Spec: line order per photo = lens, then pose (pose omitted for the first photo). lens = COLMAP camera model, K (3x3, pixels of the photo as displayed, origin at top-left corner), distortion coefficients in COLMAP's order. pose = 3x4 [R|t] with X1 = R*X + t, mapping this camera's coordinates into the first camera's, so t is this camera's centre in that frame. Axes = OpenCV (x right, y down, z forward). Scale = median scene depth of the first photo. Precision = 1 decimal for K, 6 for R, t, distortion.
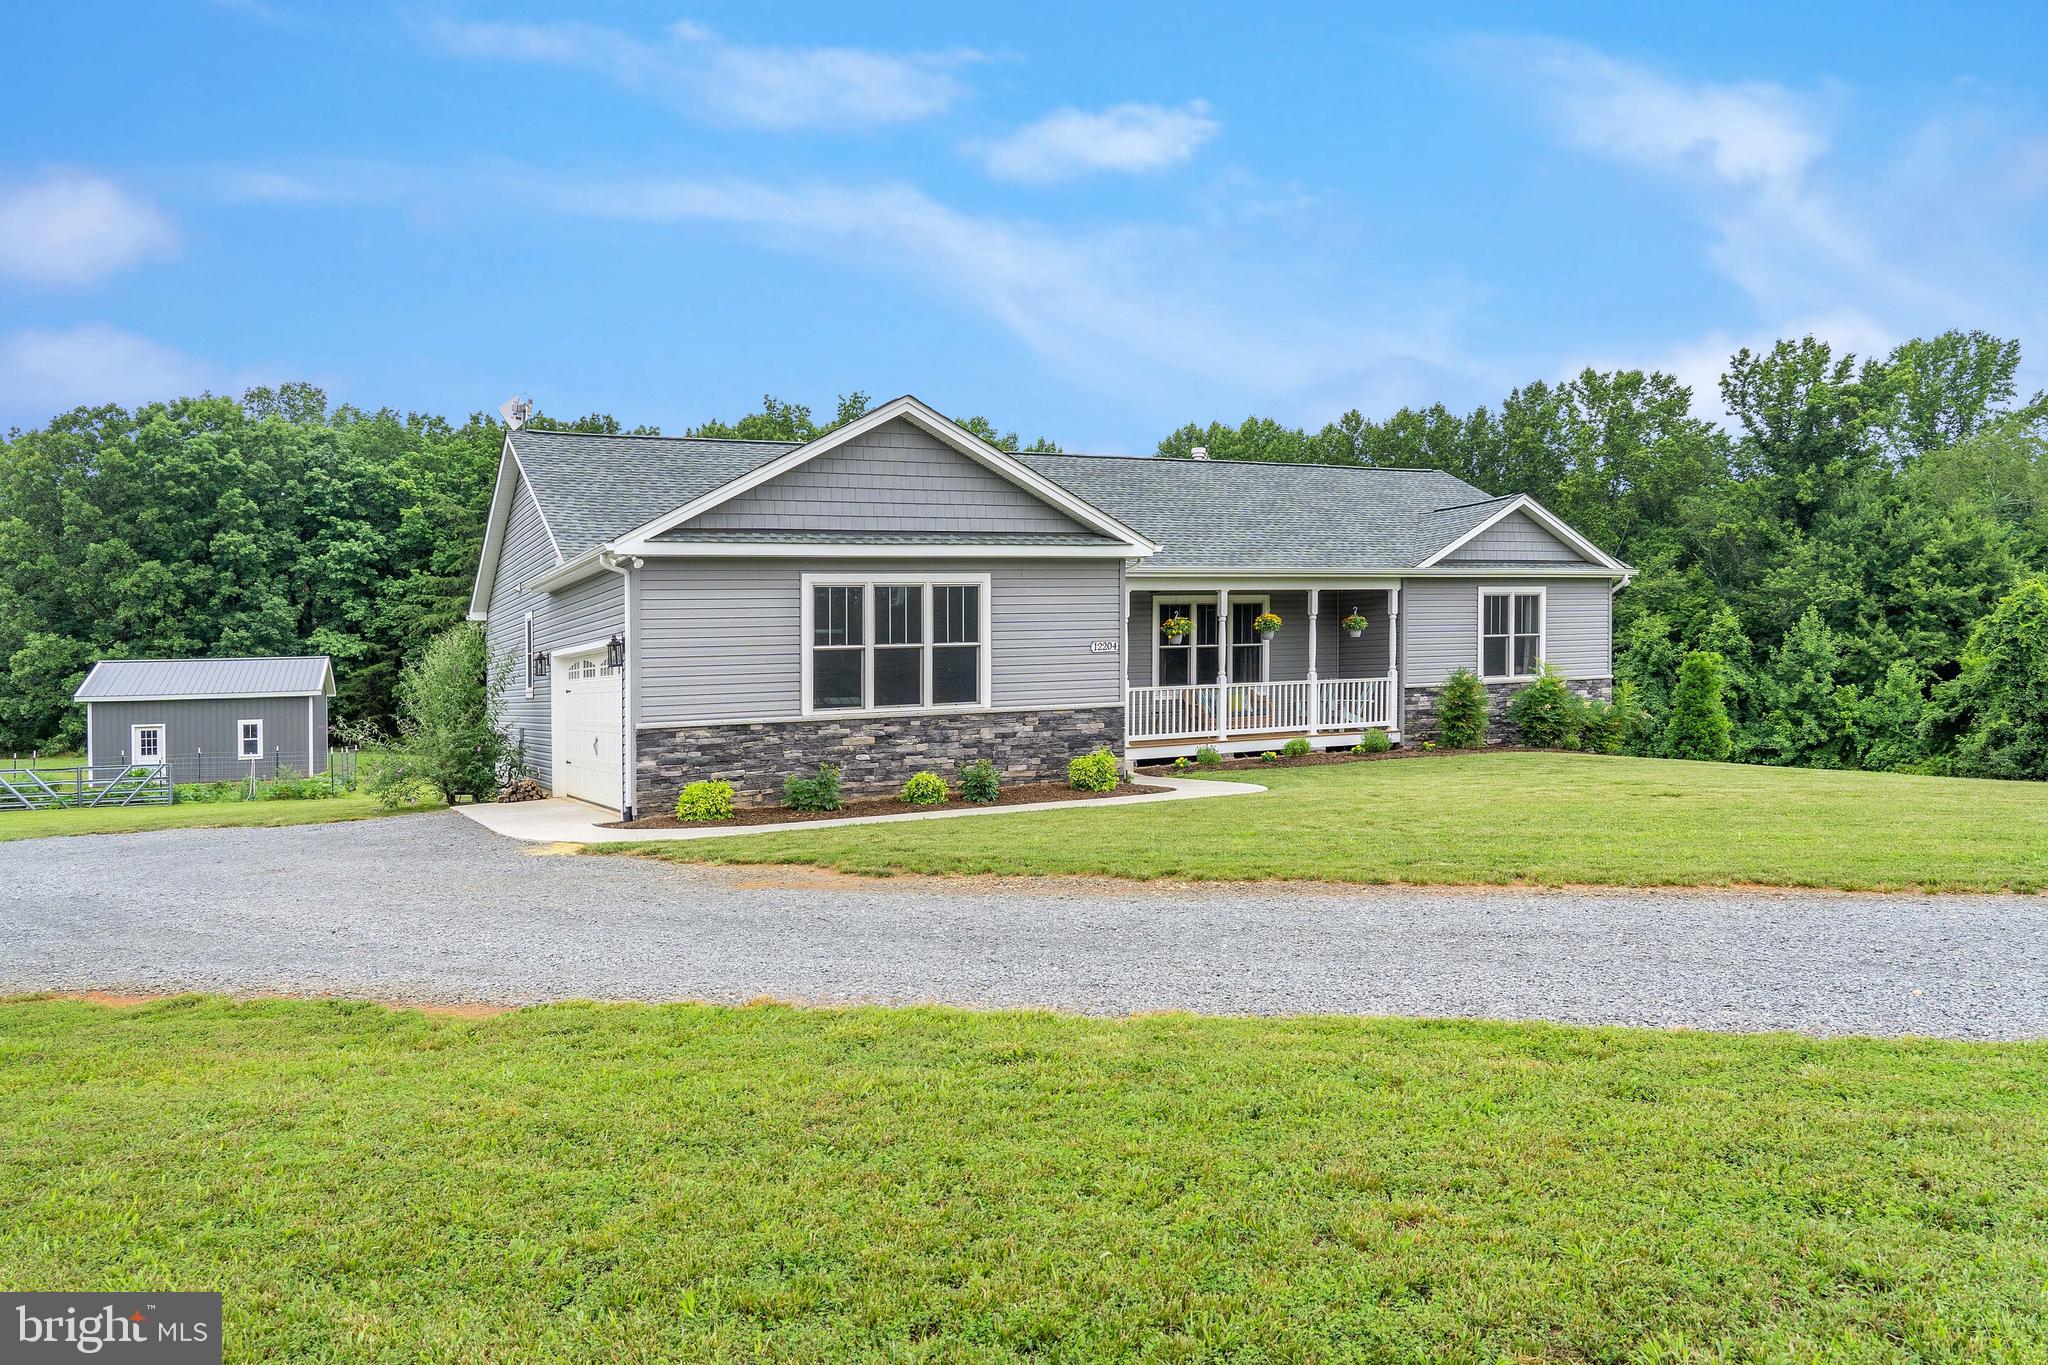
lens RADIAL K [[1383.1, 0, 1024.0], [0, 1383.1, 682.5], [0, 0, 1]] dist [0.033013, 0.000709]
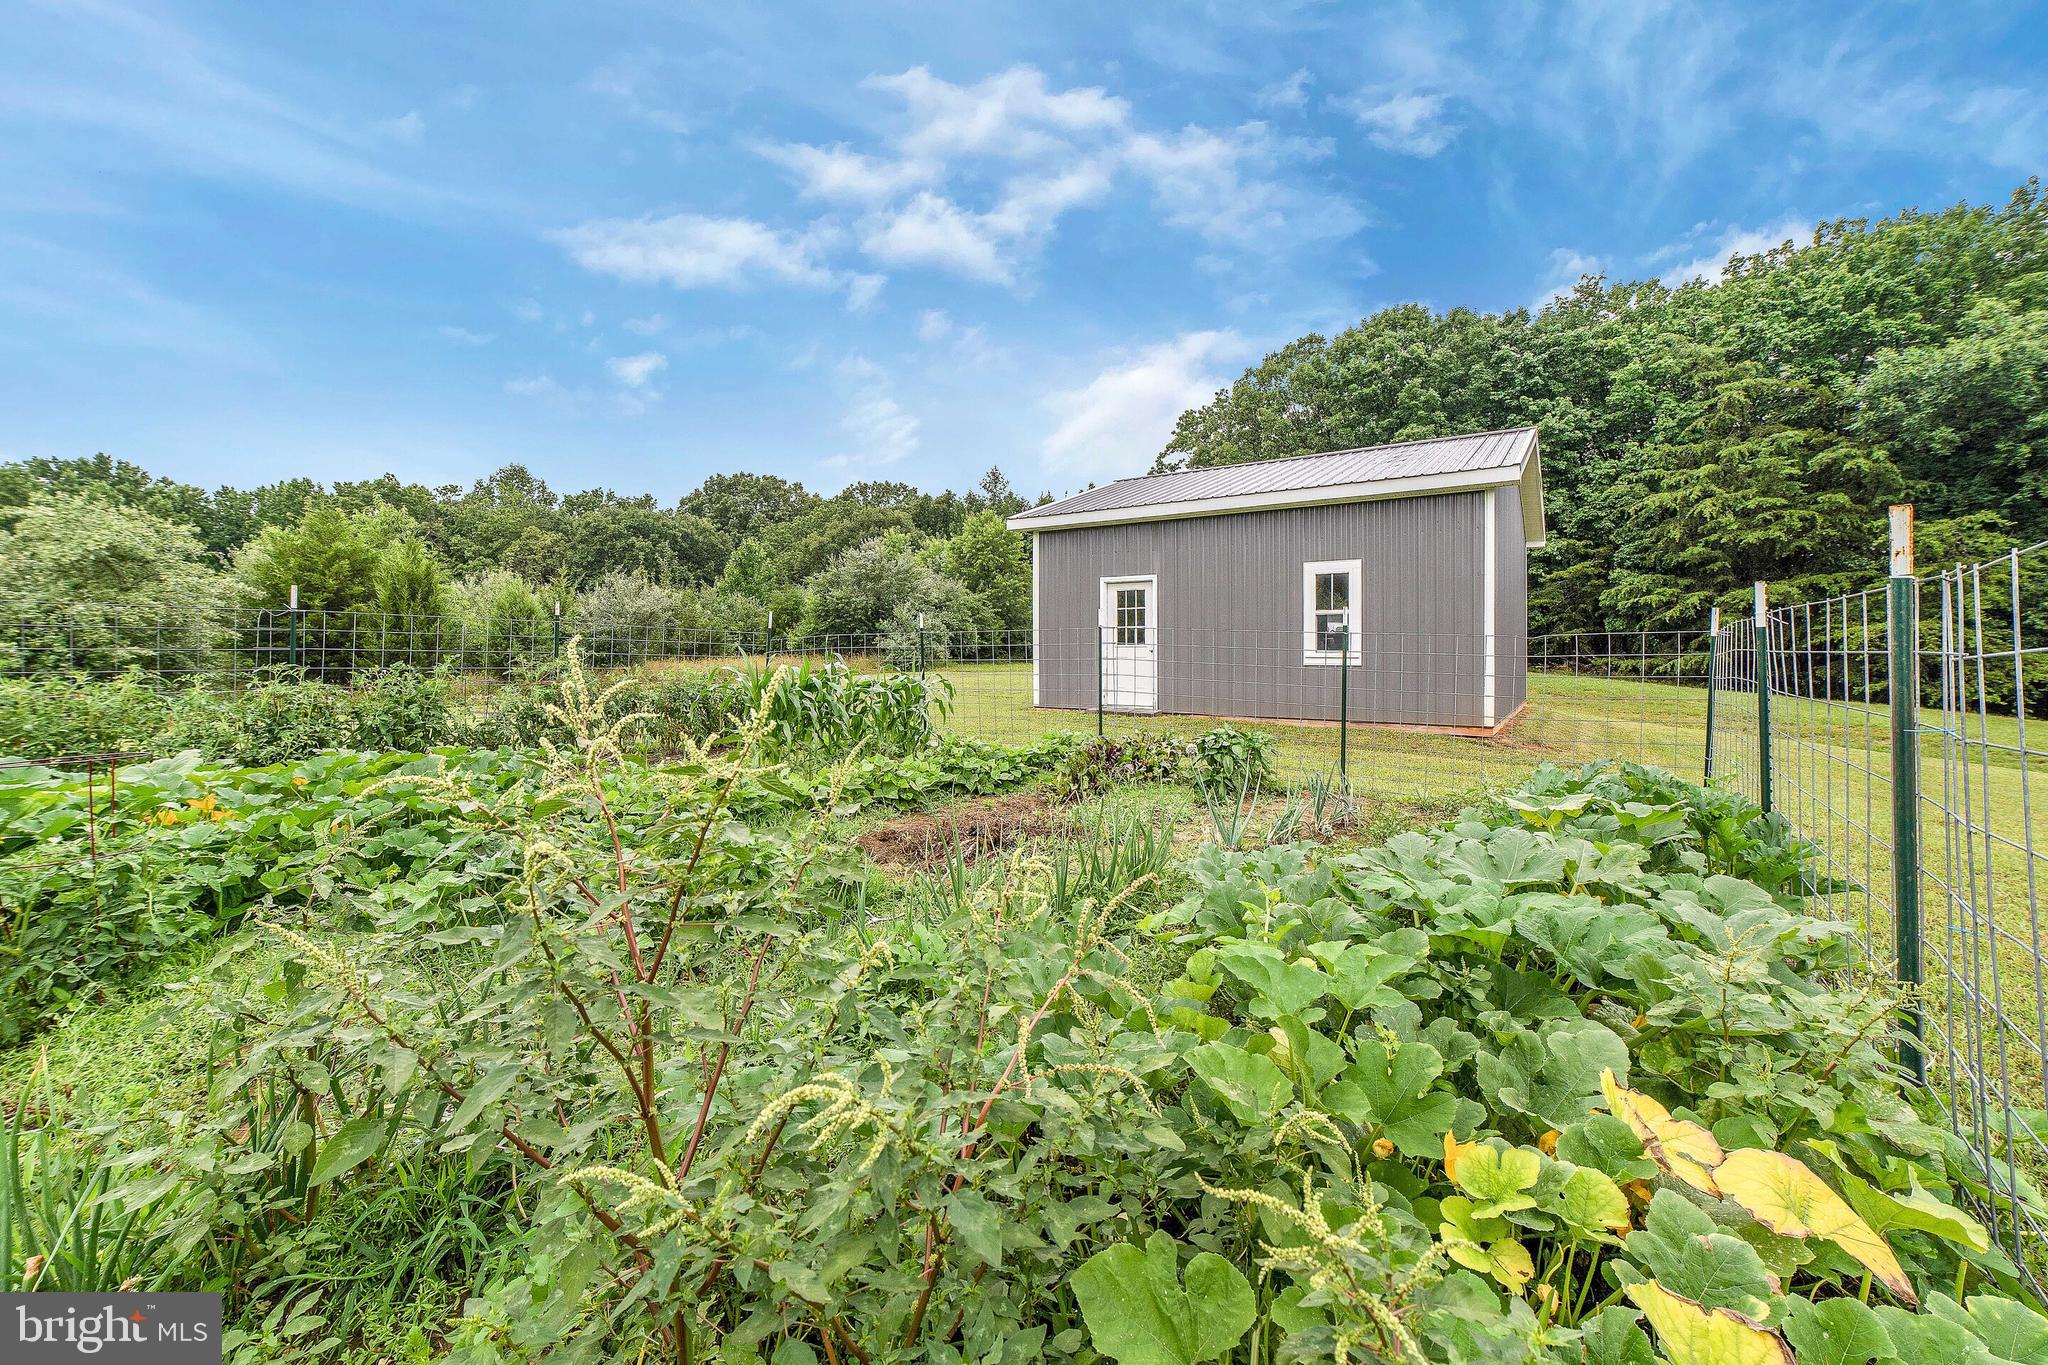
lens RADIAL K [[841.9, 0, 1027.6], [0, 841.9, 612.0], [0, 0, 1]] dist [-0.002527, -0.000153]
pose [[0.554475, -0.006909, -0.832172, -0.238670], [-0.012179, 0.999791, -0.016416, 0.026313], [0.832111, 0.019237, 0.554275, 0.468637]]
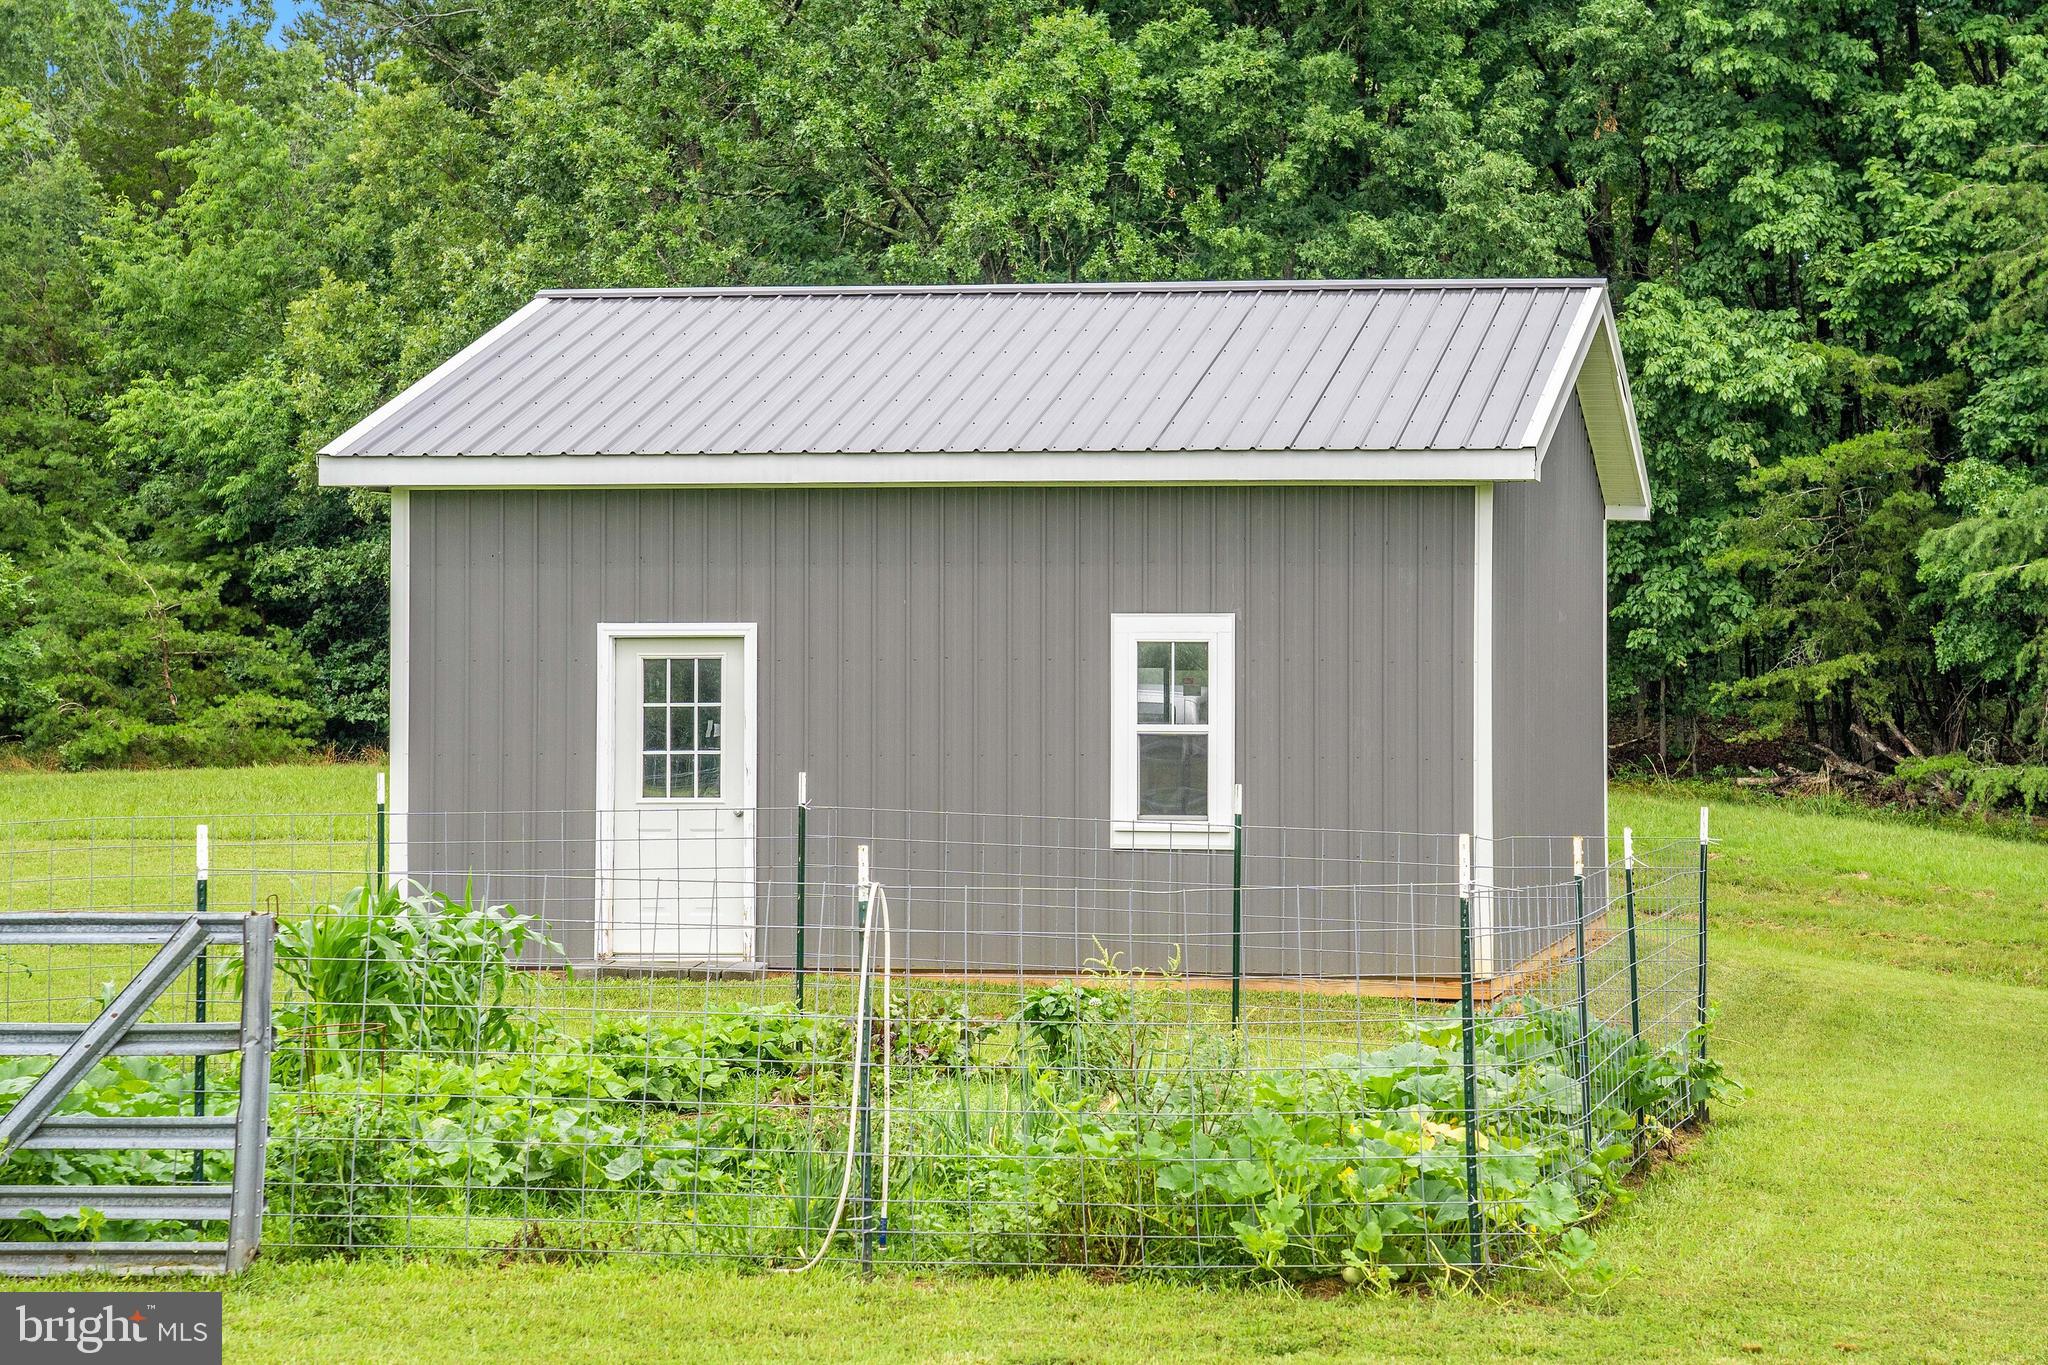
lens RADIAL K [[4343.5, 0, 1024.0], [0, 4343.5, 682.5], [0, 0, 1]] dist [-0.499724, 4.370205]
pose [[0.811661, 0.042514, -0.582579, -0.159507], [-0.032441, 0.999089, 0.027711, 0.012368], [0.583227, -0.003593, 0.812302, 0.337553]]
